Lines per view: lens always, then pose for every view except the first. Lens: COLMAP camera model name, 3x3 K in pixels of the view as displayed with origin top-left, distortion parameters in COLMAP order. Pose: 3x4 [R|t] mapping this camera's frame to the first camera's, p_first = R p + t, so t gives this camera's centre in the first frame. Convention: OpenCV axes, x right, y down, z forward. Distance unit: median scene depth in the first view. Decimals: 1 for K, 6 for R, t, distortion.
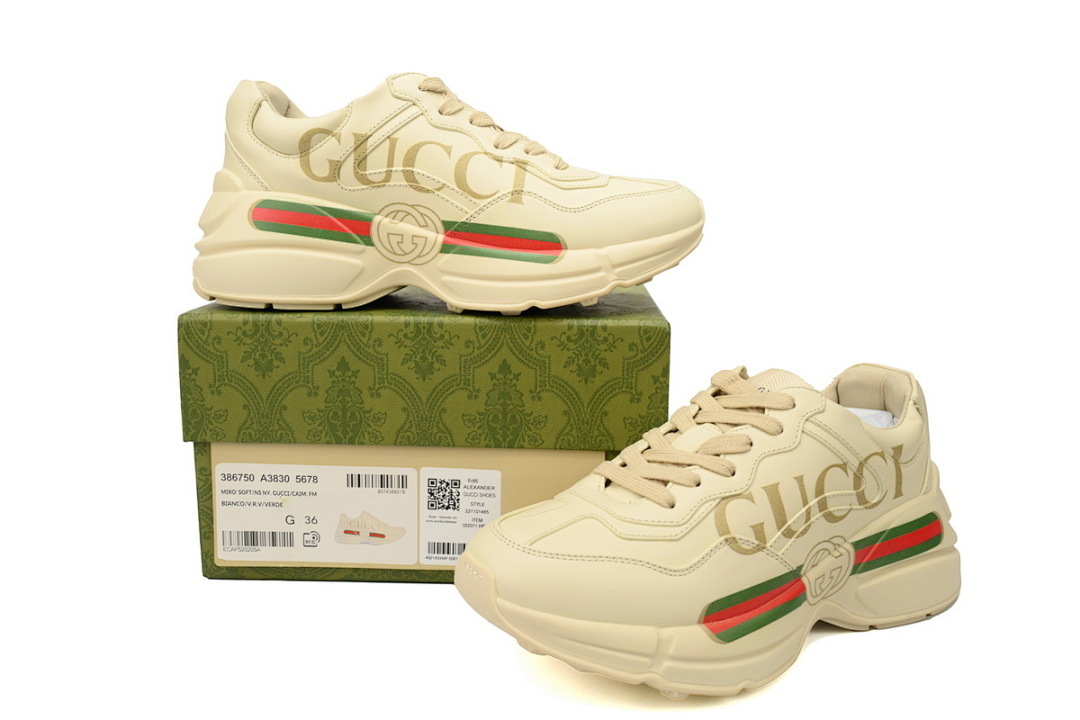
lens RADIAL K [[980.4, 0, 538.8], [0, 980.4, 357.3], [0, 0, 1]] dist [0.000536, 0.000869]
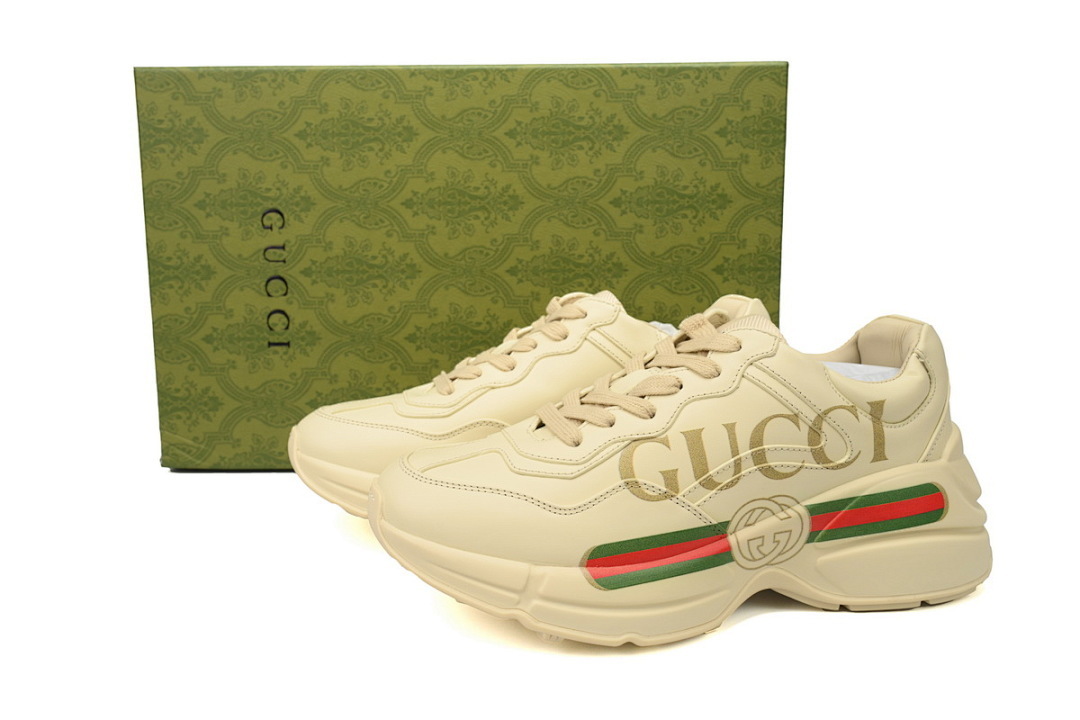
lens RADIAL K [[980.4, 0, 538.2], [0, 980.4, 363.9], [0, 0, 1]] dist [0.000536, 0.000869]
pose [[0.942282, 0.026644, -0.333757, 0.395179], [-0.030380, 0.999521, -0.005979, 0.076198], [0.333438, 0.015773, 0.942640, 0.085574]]
